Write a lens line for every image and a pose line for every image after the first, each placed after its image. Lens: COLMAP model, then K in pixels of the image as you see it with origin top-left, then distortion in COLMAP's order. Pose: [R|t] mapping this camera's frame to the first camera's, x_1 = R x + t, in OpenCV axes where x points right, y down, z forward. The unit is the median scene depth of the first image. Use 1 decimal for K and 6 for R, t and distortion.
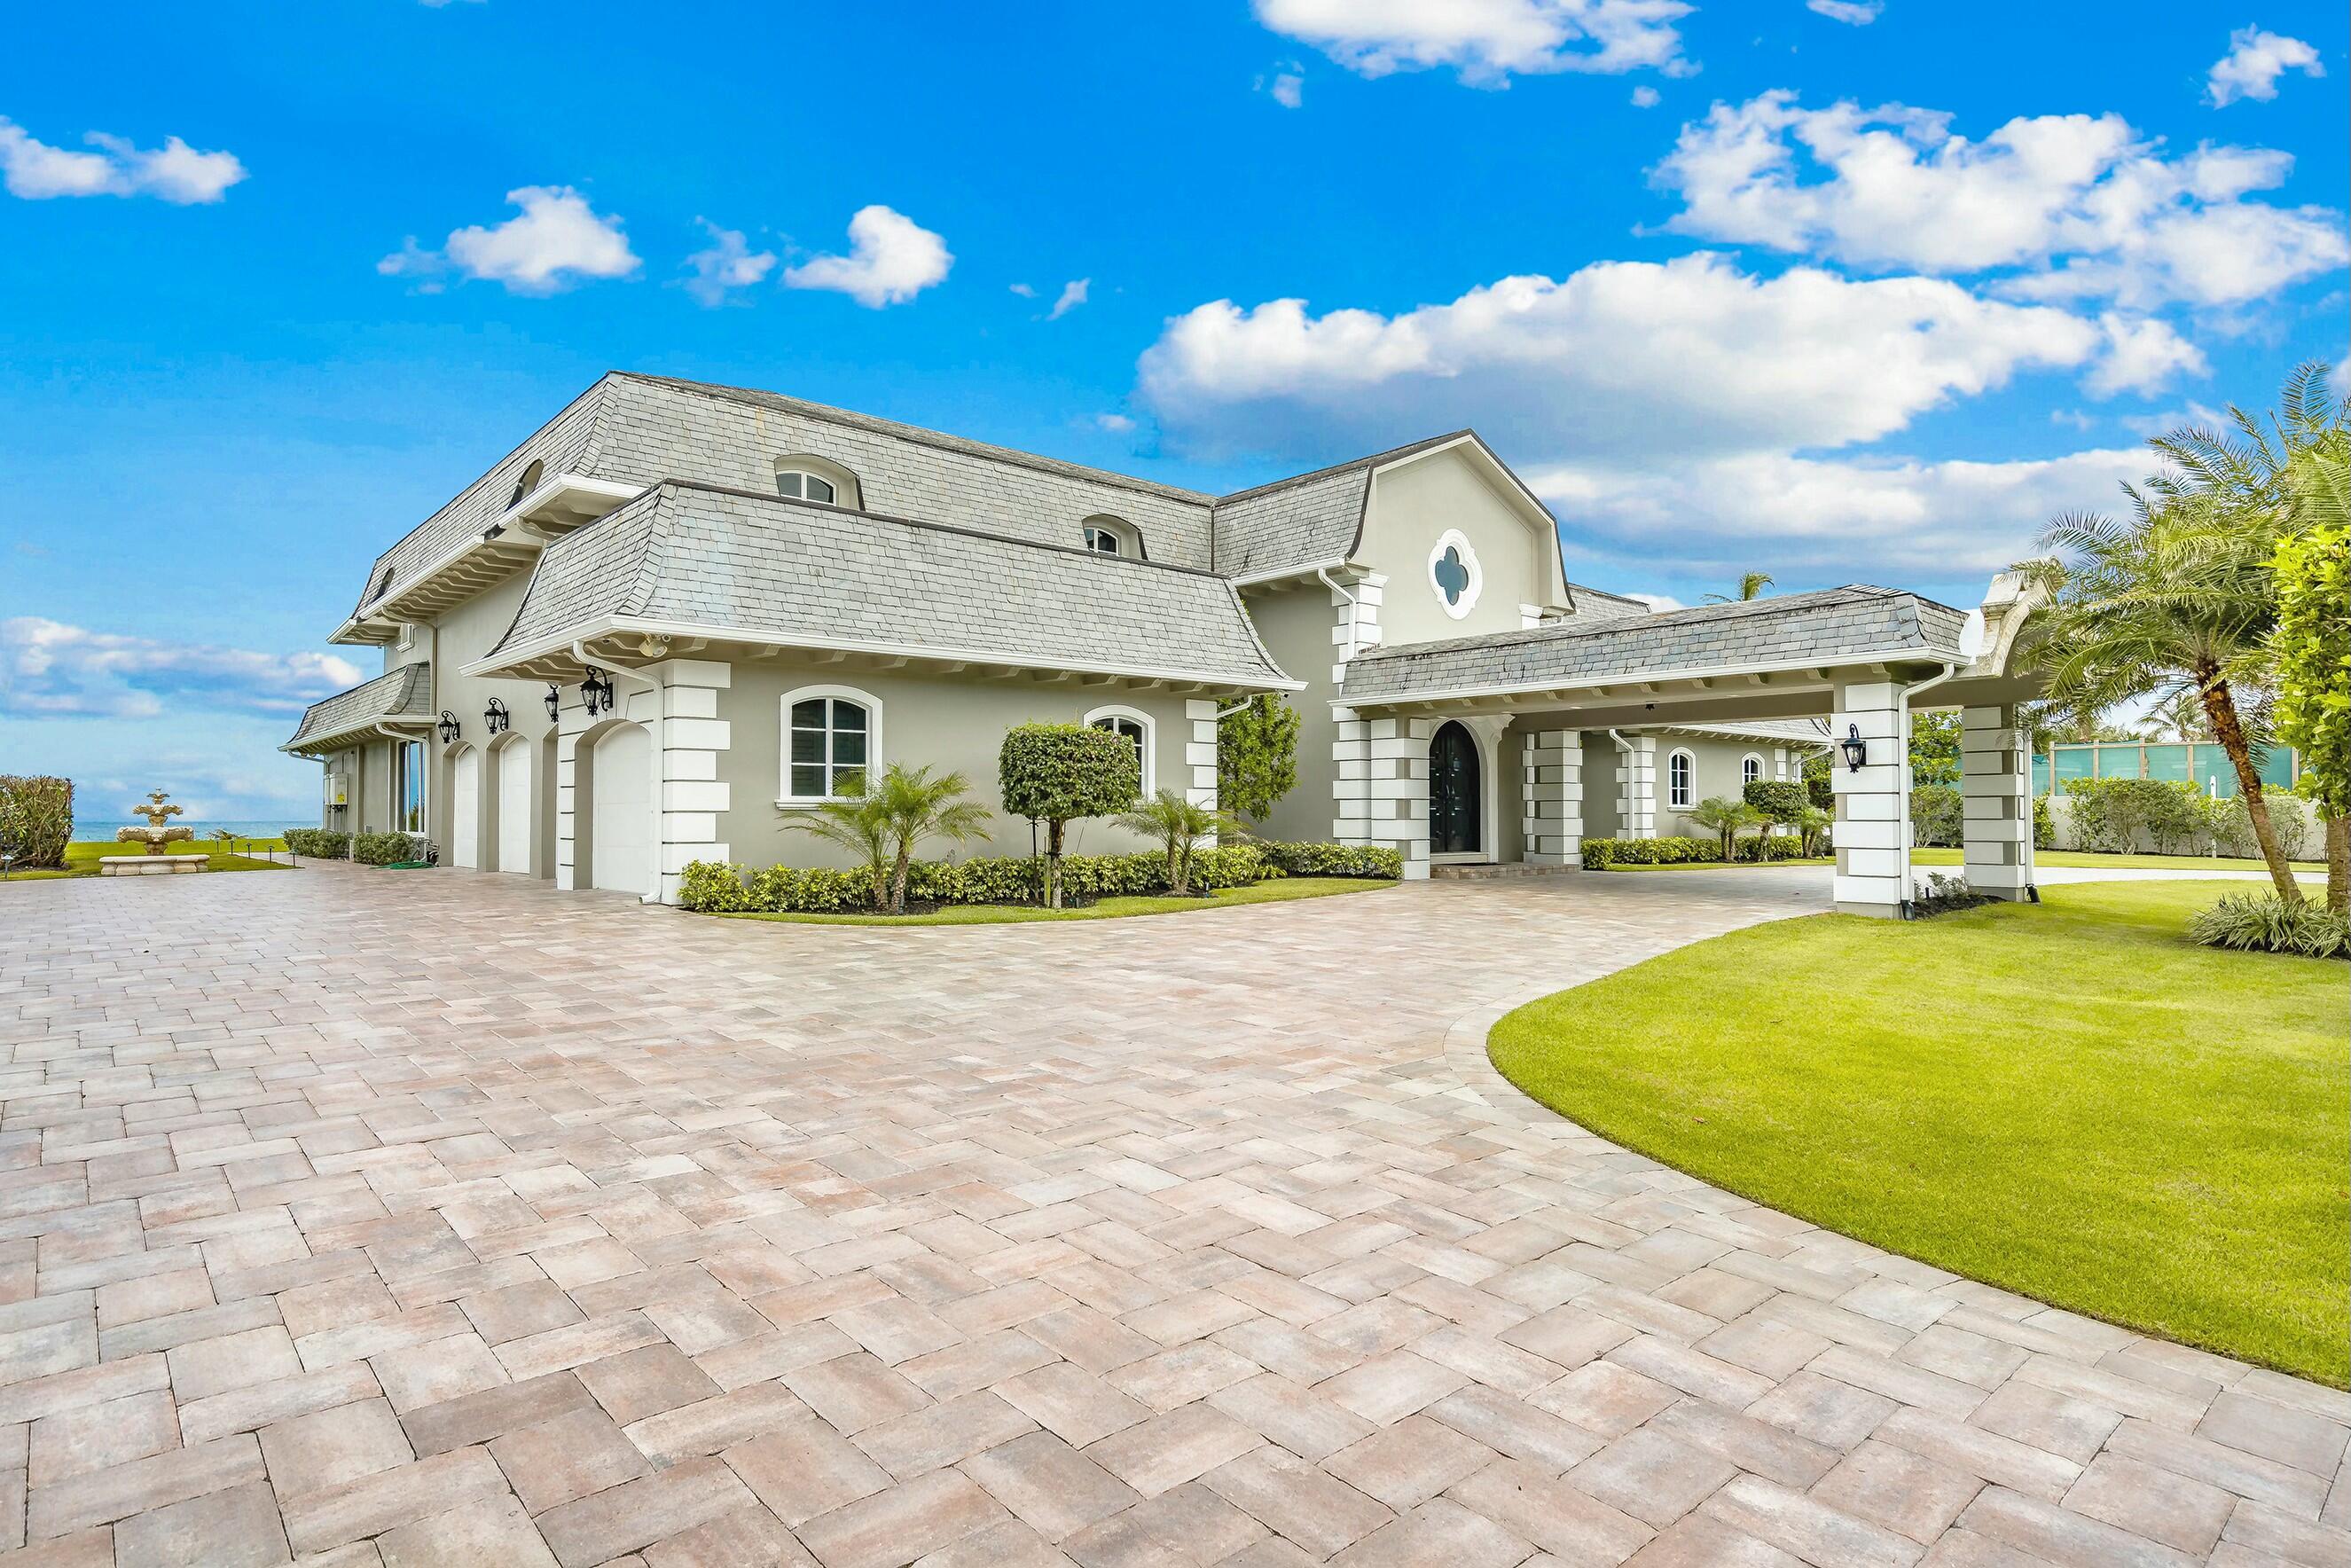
lens RADIAL K [[1274.5, 0, 1175.5], [0, 1274.5, 784.0], [0, 0, 1]] dist [0.004685, 0.000713]
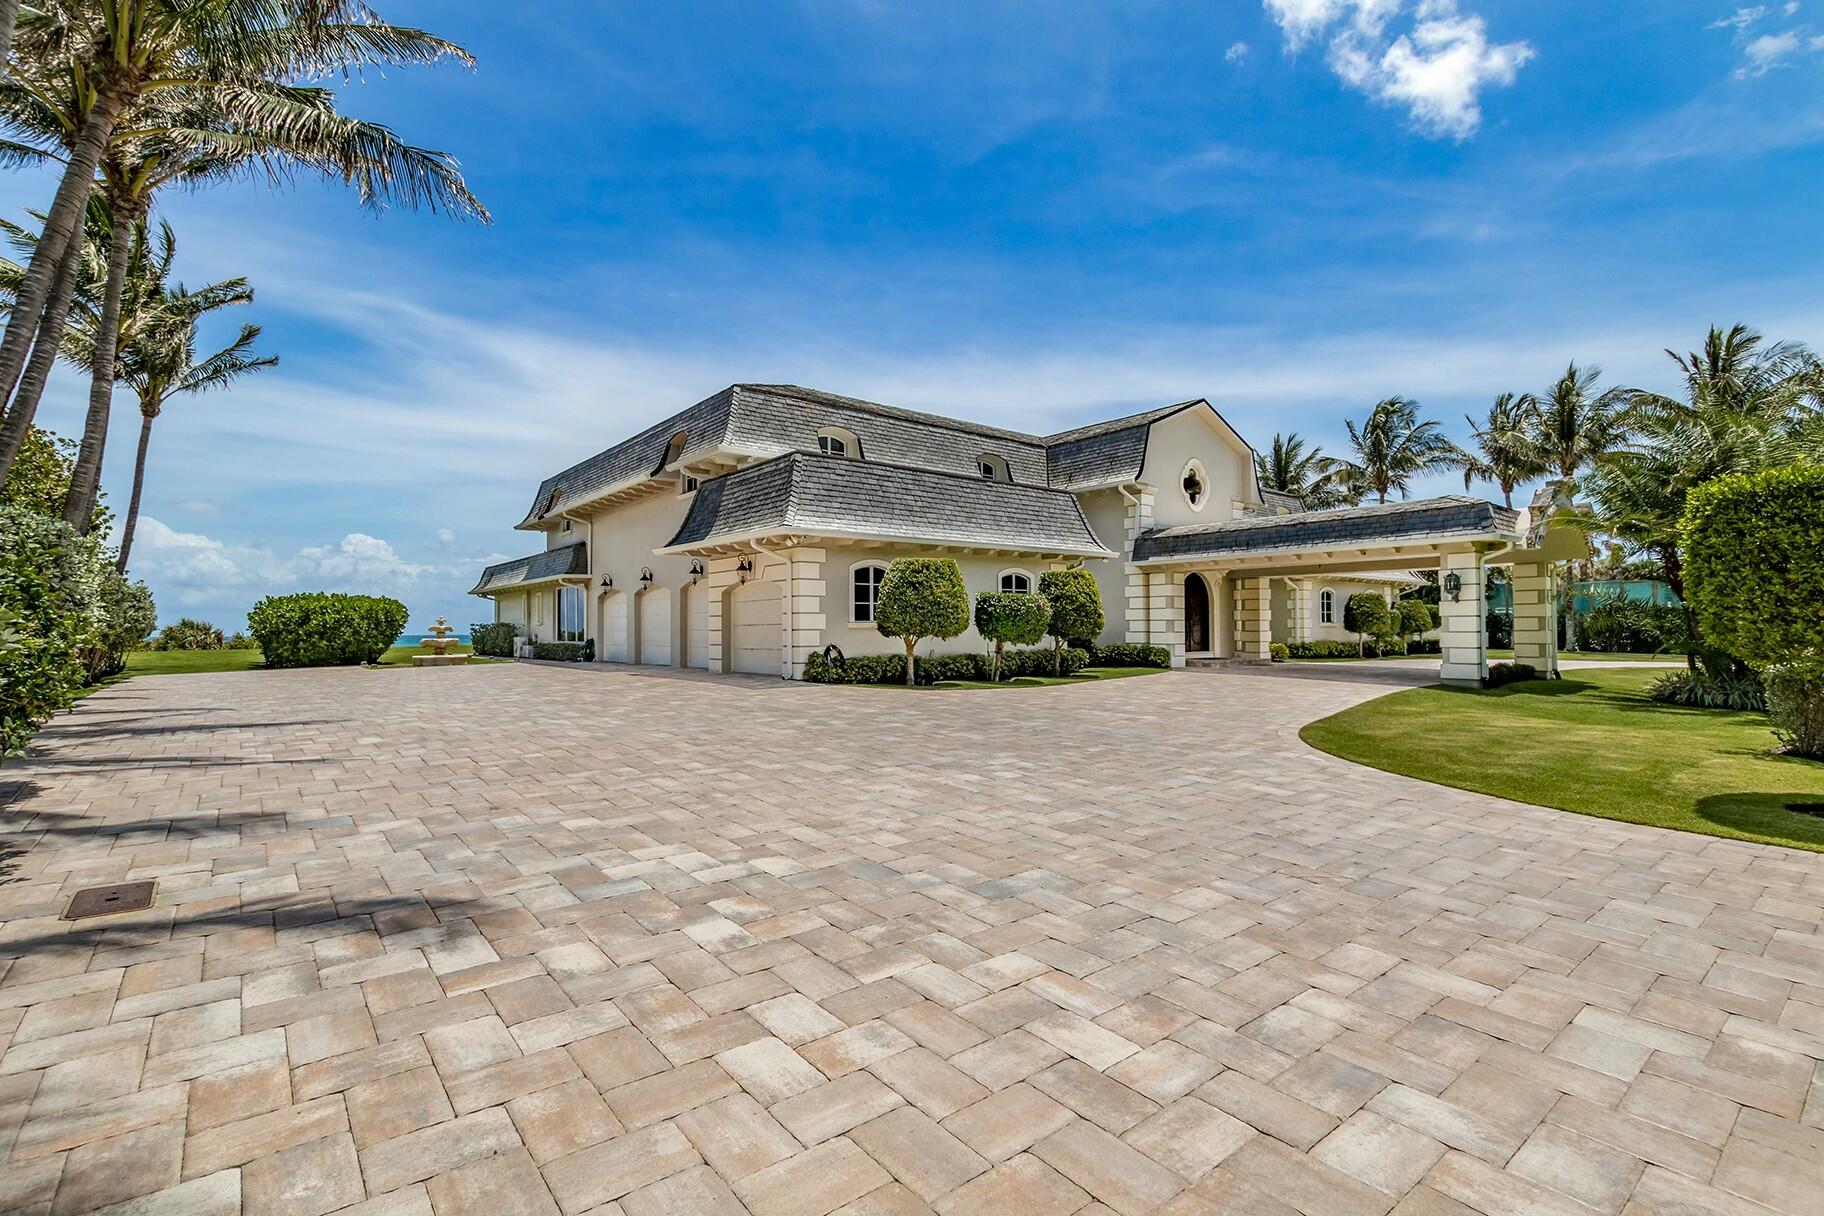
lens RADIAL K [[836.9, 0, 912.0], [0, 836.9, 608.0], [0, 0, 1]] dist [-0.001034, -0.000147]
pose [[0.998472, -0.005491, -0.054985, -0.100042], [0.005413, 0.999984, -0.001574, -0.004226], [0.054993, 0.001274, 0.998486, -0.127181]]
